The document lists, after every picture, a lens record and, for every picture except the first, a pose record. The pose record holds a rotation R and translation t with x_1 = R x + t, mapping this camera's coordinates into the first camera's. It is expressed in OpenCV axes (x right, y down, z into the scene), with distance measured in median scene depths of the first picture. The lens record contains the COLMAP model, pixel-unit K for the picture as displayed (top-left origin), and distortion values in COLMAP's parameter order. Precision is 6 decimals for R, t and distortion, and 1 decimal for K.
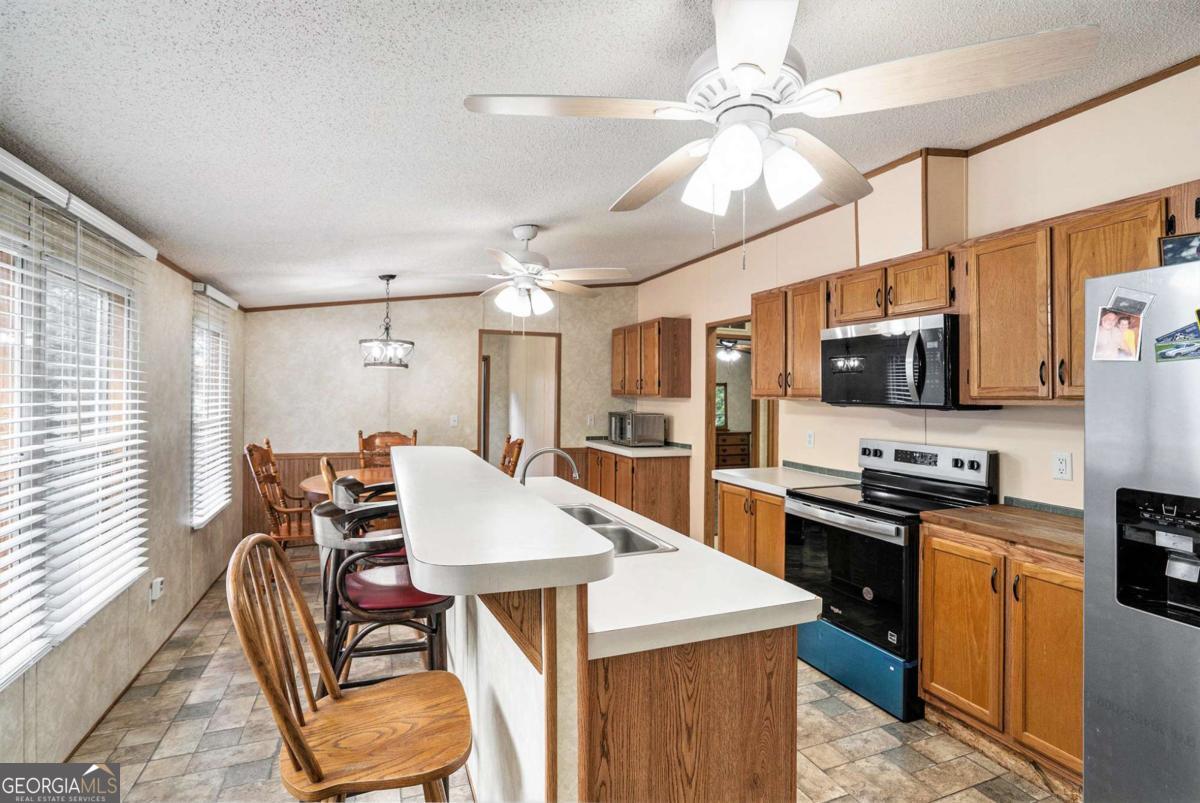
lens RADIAL K [[576.0, 0, 601.5], [0, 576.0, 396.0], [0, 0, 1]] dist [-0.013207, 0.000191]
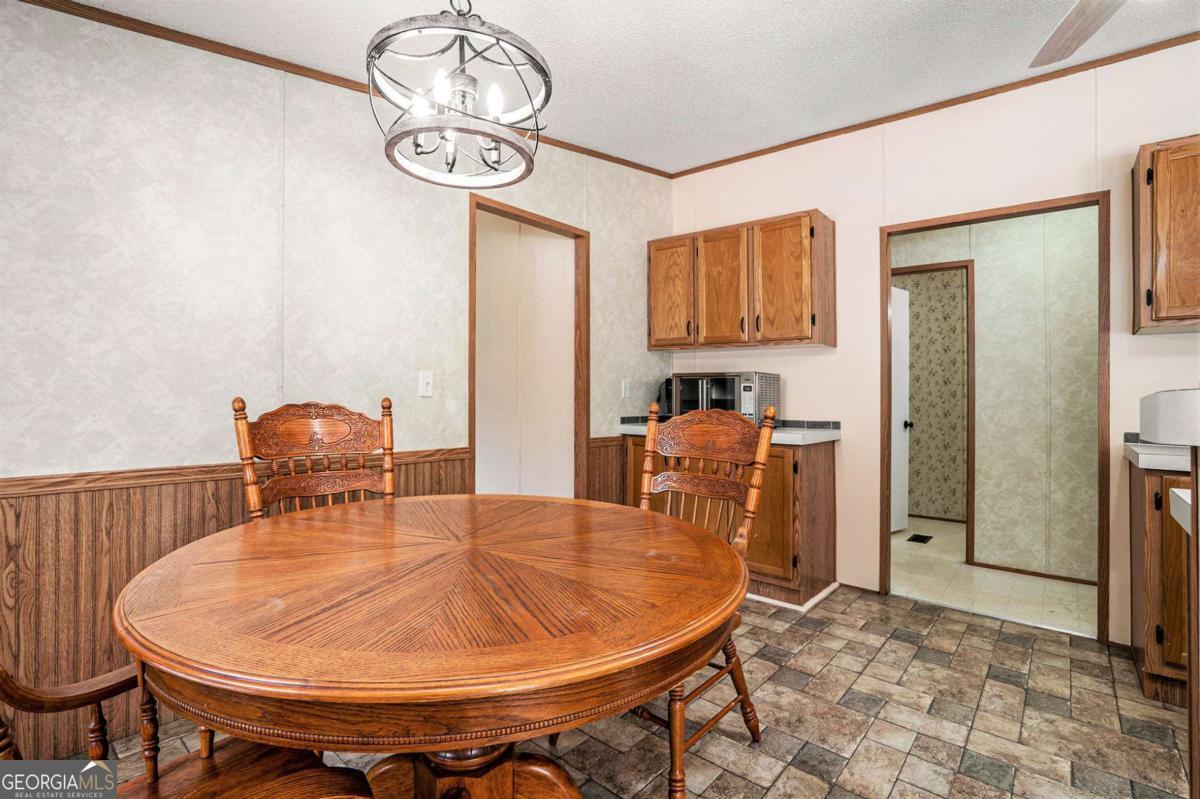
lens RADIAL K [[576.0, 0, 601.5], [0, 576.0, 394.0], [0, 0, 1]] dist [-0.013207, 0.000191]
pose [[0.889268, -0.002351, 0.457380, -0.357900], [0.000974, 0.999994, 0.003245, 0.052439], [-0.457385, -0.002440, 0.889265, 0.564729]]
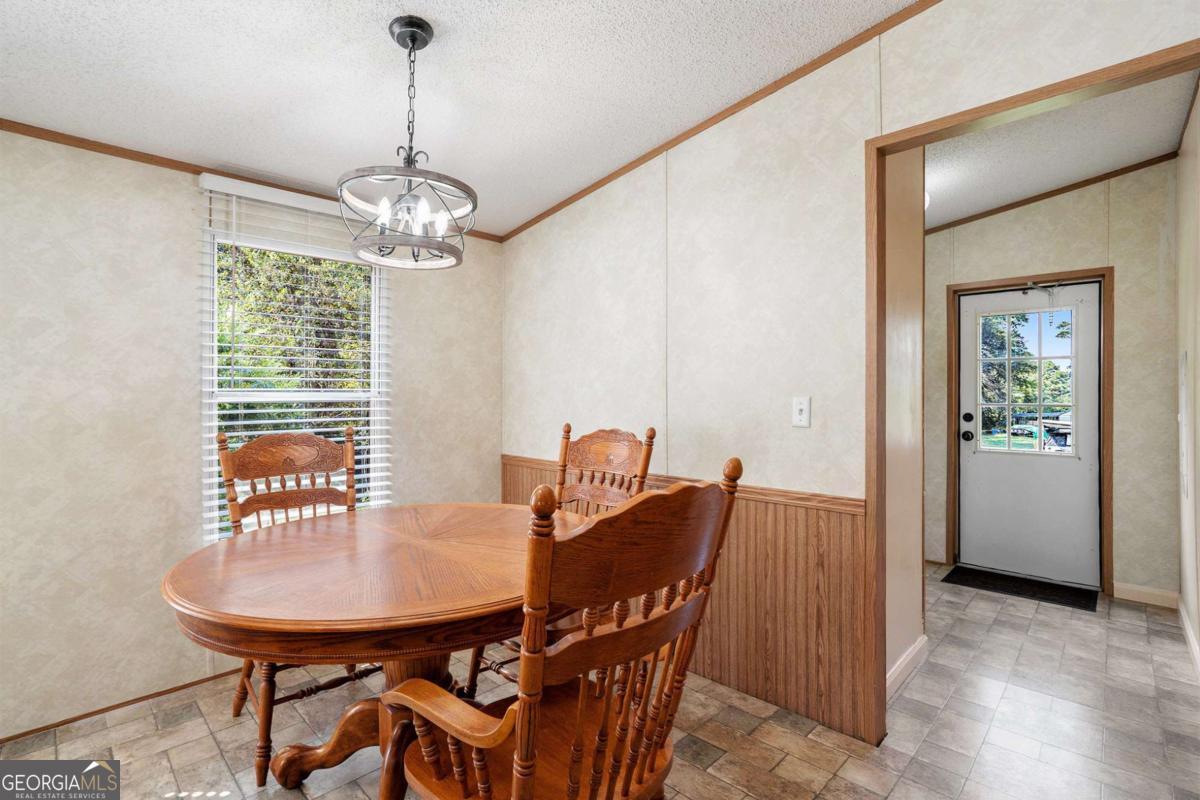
lens RADIAL K [[576.0, 0, 601.5], [0, 576.0, 394.5], [0, 0, 1]] dist [-0.013207, 0.000191]
pose [[0.422194, -0.017200, -0.906342, 0.027710], [0.003894, 0.999845, -0.017161, 0.040277], [0.906497, 0.003716, 0.422195, 0.765362]]
